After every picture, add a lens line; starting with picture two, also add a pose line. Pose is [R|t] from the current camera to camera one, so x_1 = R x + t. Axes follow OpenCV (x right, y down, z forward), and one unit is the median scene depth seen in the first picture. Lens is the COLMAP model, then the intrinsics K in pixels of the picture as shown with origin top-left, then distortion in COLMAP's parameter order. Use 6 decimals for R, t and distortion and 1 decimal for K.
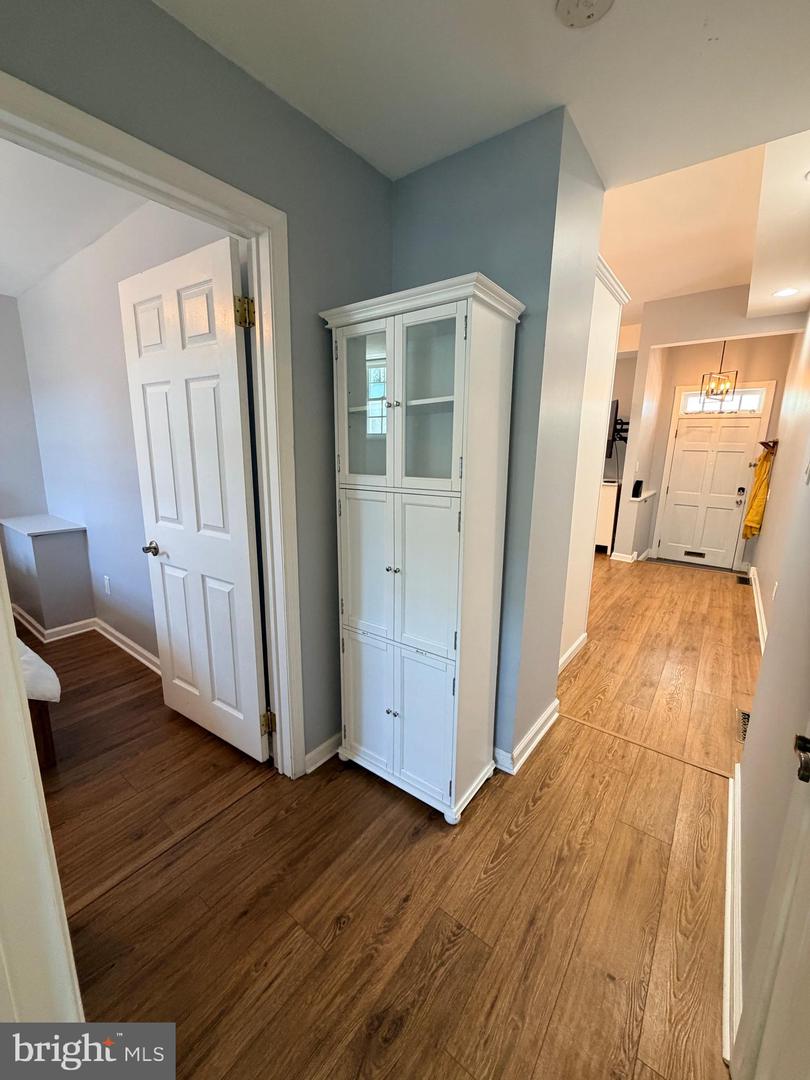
lens RADIAL K [[432.4, 0, 404.2], [0, 432.4, 540.1], [0, 0, 1]] dist [0.000556, -0.000014]
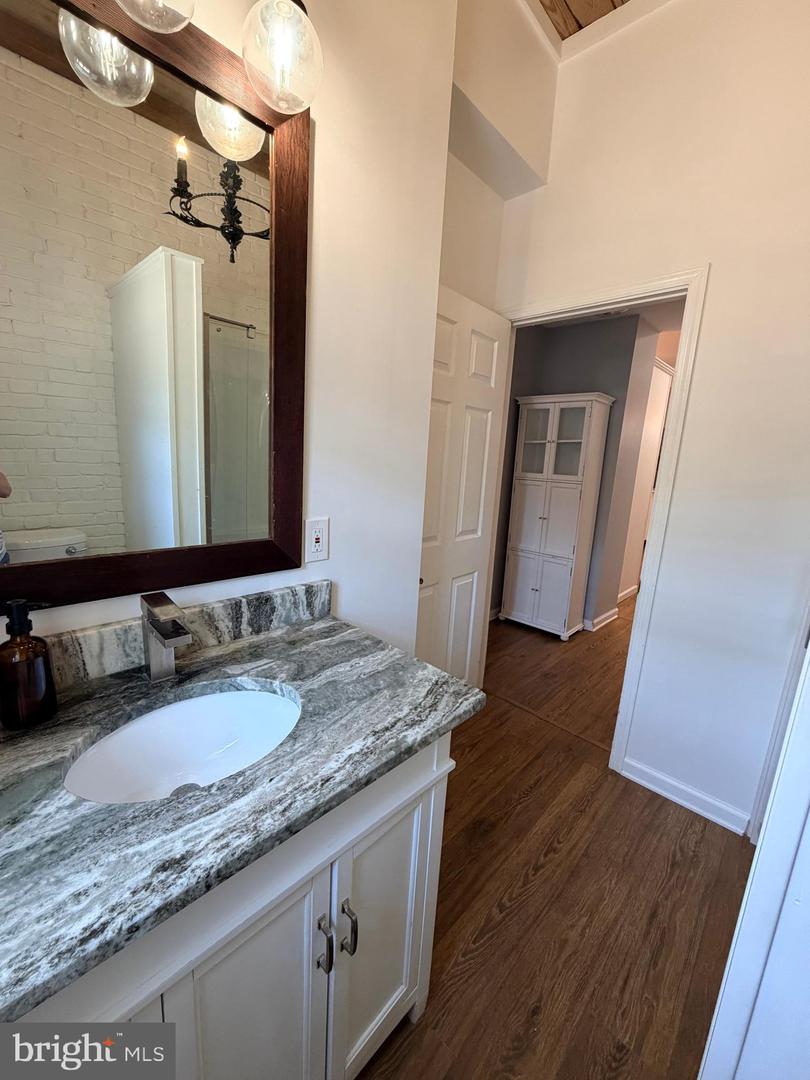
lens RADIAL K [[432.4, 0, 403.2], [0, 432.4, 538.3], [0, 0, 1]] dist [0.000556, -0.000014]
pose [[0.991861, 0.061151, -0.111683, -0.454298], [-0.063658, 0.997791, -0.019019, 0.248150], [0.110273, 0.025974, 0.993562, -1.163736]]
